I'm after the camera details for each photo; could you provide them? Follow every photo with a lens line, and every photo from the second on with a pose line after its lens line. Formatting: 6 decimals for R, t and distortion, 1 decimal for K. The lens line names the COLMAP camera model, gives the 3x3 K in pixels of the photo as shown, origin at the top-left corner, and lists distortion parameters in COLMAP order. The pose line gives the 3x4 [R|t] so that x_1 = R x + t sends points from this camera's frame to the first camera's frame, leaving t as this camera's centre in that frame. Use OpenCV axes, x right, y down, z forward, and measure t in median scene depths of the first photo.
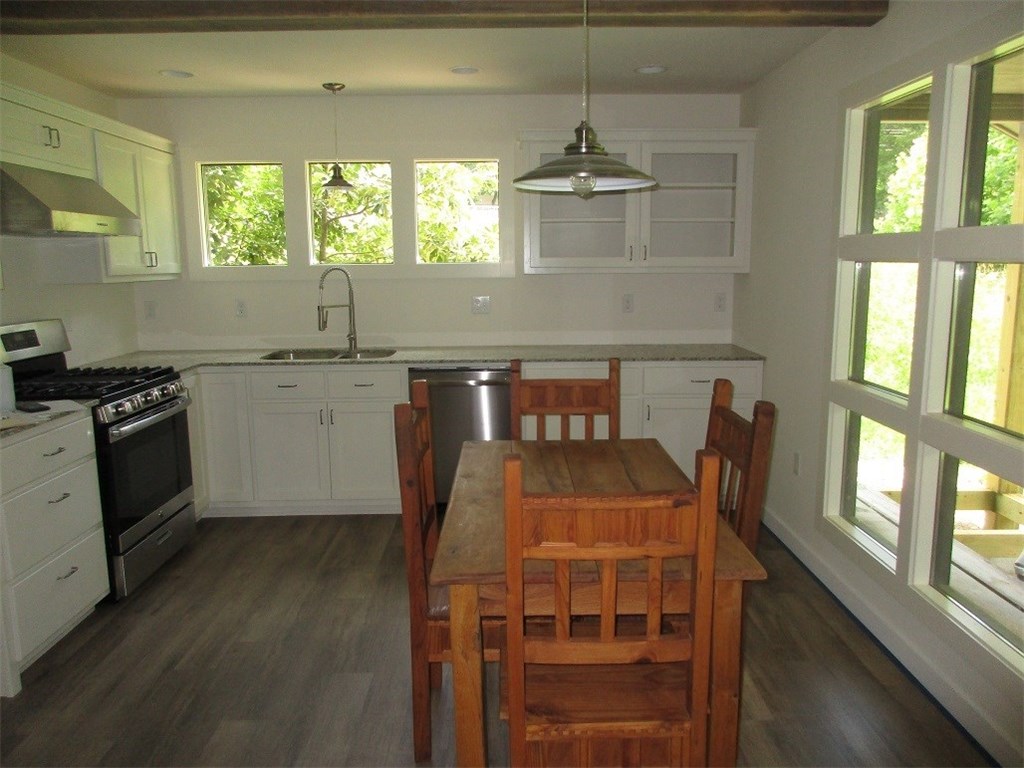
lens RADIAL K [[838.5, 0, 511.2], [0, 838.5, 359.3], [0, 0, 1]] dist [0.010168, 0.004851]
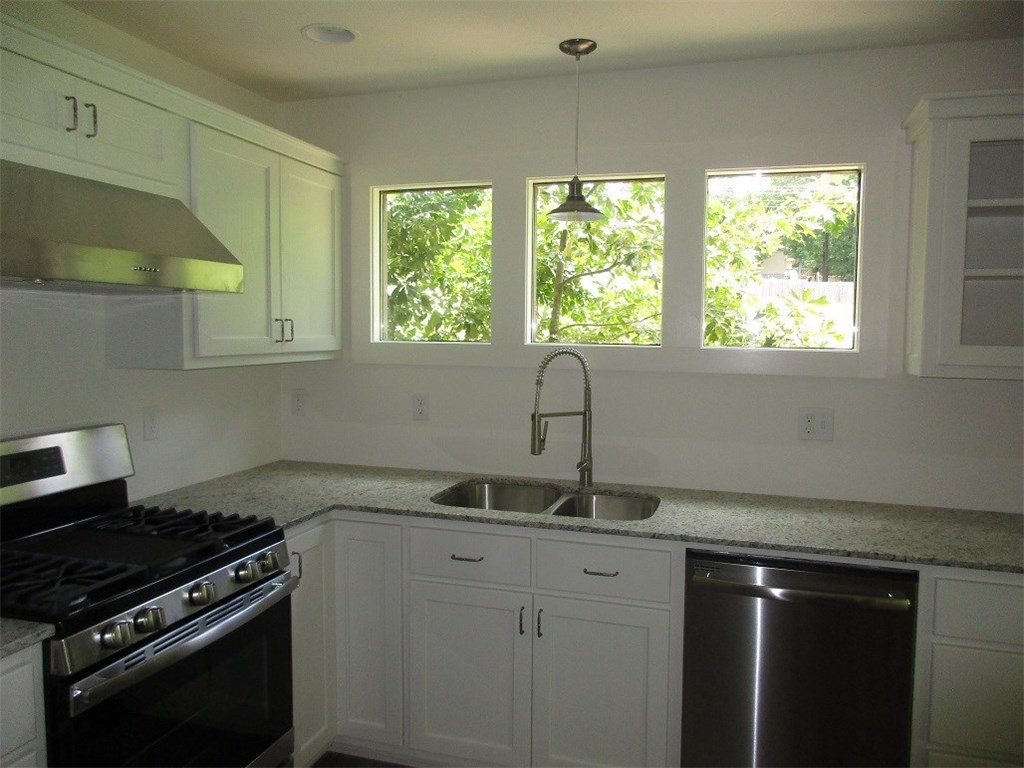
lens RADIAL K [[759.3, 0, 512.0], [0, 759.3, 384.0], [0, 0, 1]] dist [-0.033499, -0.000036]
pose [[0.956535, 0.046475, -0.287892, -0.087104], [-0.058972, 0.997650, -0.034883, -0.063713], [0.285594, 0.050344, 0.957027, 0.466208]]
